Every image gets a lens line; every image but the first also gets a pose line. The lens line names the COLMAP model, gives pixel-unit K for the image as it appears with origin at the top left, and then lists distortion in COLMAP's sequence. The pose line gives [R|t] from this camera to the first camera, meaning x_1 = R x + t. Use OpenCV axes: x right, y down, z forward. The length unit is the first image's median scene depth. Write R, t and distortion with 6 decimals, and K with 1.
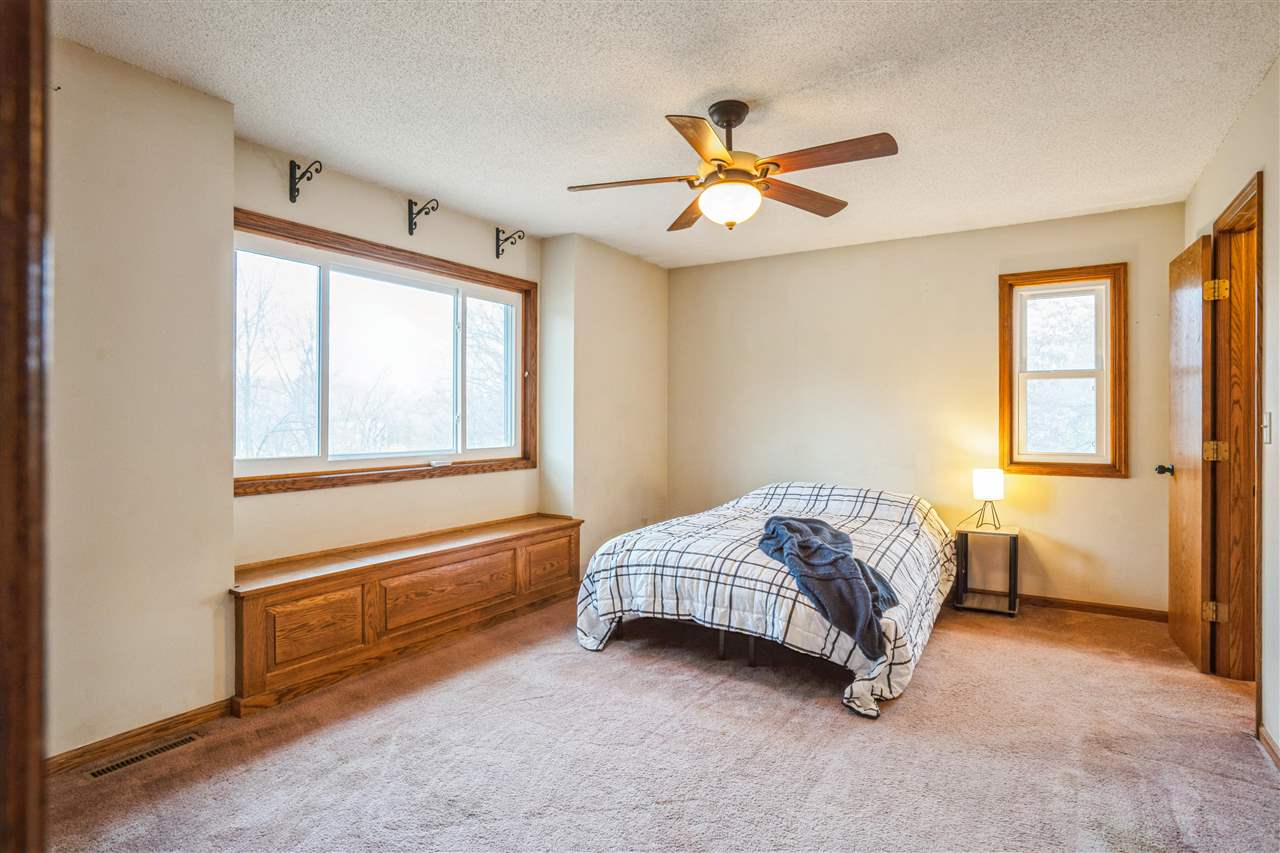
lens RADIAL K [[665.9, 0, 640.0], [0, 665.9, 426.5], [0, 0, 1]] dist [-0.024896, 0.001234]
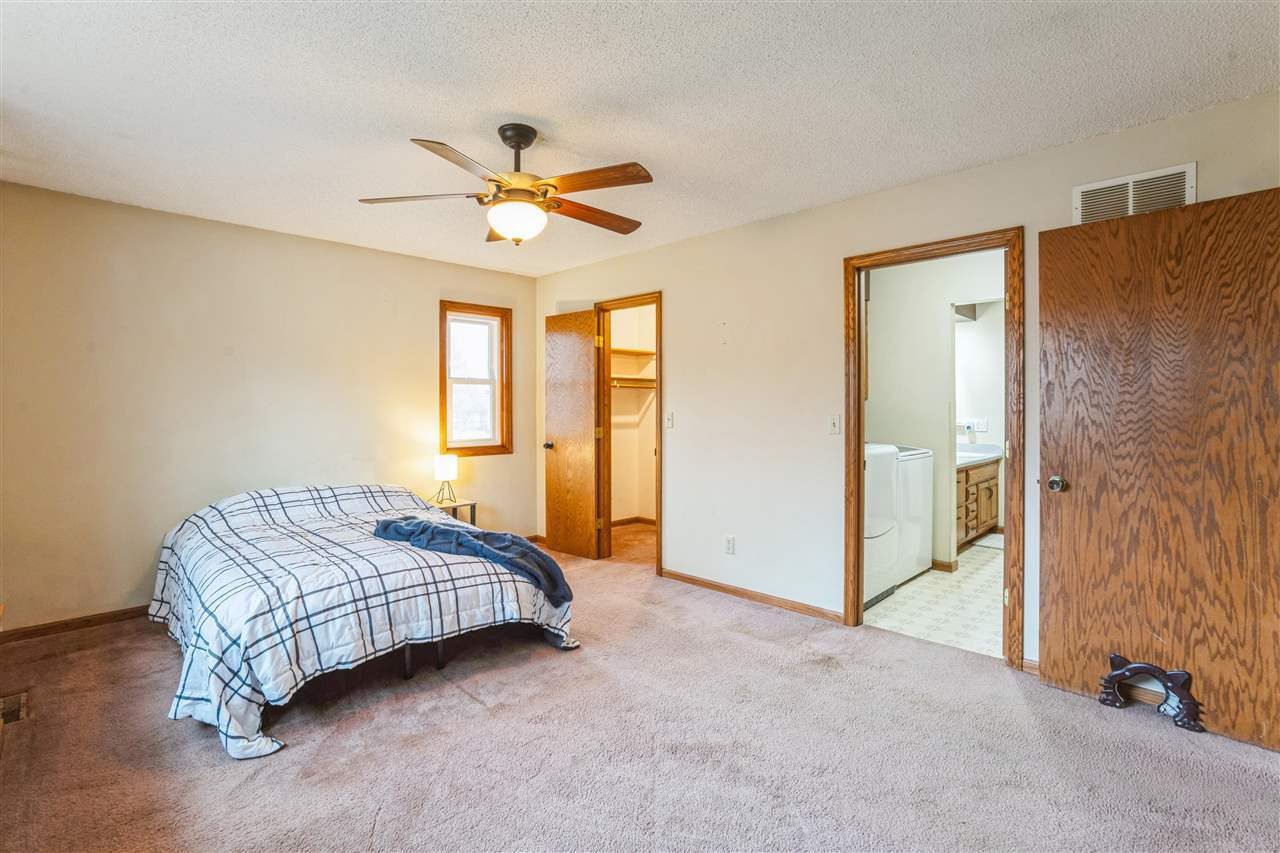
lens RADIAL K [[606.7, 0, 638.1], [0, 606.7, 420.3], [0, 0, 1]] dist [-0.049749, 0.029261]
pose [[0.201799, -0.022878, 0.979160, -0.641882], [0.009570, 0.999725, 0.021386, -0.027994], [-0.979380, 0.005055, 0.201963, 0.518268]]
